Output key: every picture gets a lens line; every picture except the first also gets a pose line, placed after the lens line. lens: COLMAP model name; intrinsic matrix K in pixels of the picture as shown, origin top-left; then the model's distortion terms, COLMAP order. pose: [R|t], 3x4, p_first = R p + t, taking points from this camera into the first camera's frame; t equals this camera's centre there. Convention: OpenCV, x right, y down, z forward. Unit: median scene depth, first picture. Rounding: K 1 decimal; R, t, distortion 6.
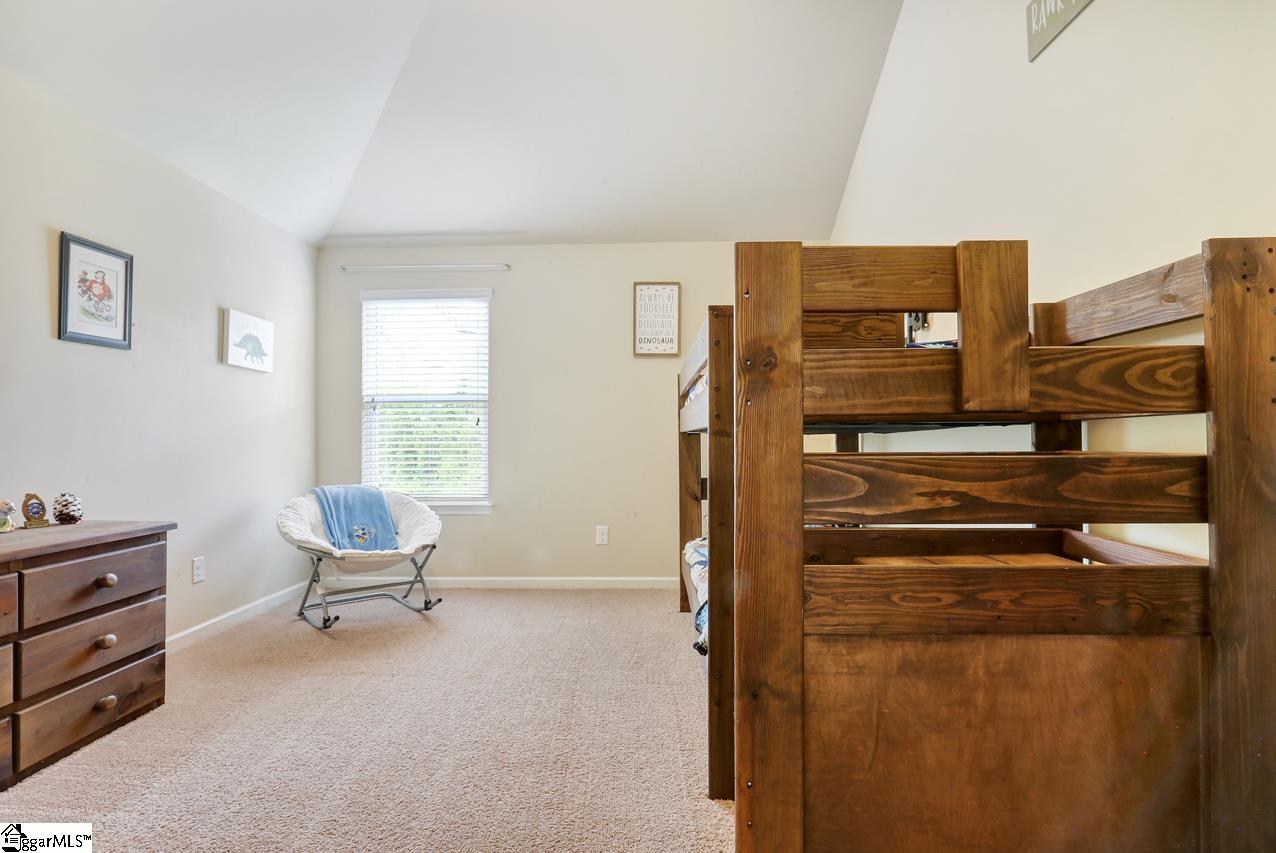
lens RADIAL K [[638.8, 0, 630.9], [0, 638.8, 429.0], [0, 0, 1]] dist [-0.013810, 0.002798]
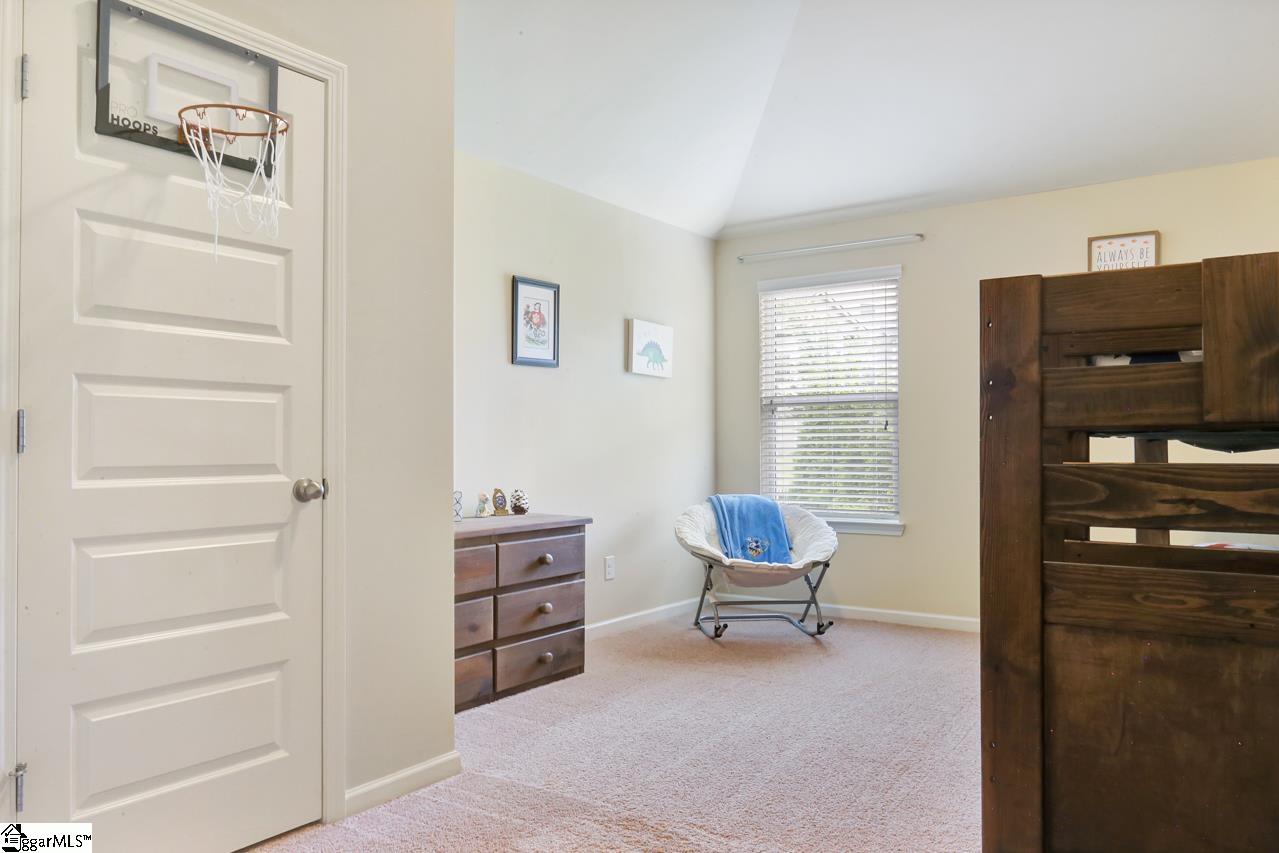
lens RADIAL K [[956.0, 0, 641.4], [0, 956.0, 428.8], [0, 0, 1]] dist [-0.012743, -0.000424]
pose [[0.840955, -0.006691, -0.541064, 0.332998], [0.006589, 0.999976, -0.002125, -0.011608], [0.541065, -0.001778, 0.840979, -0.457225]]
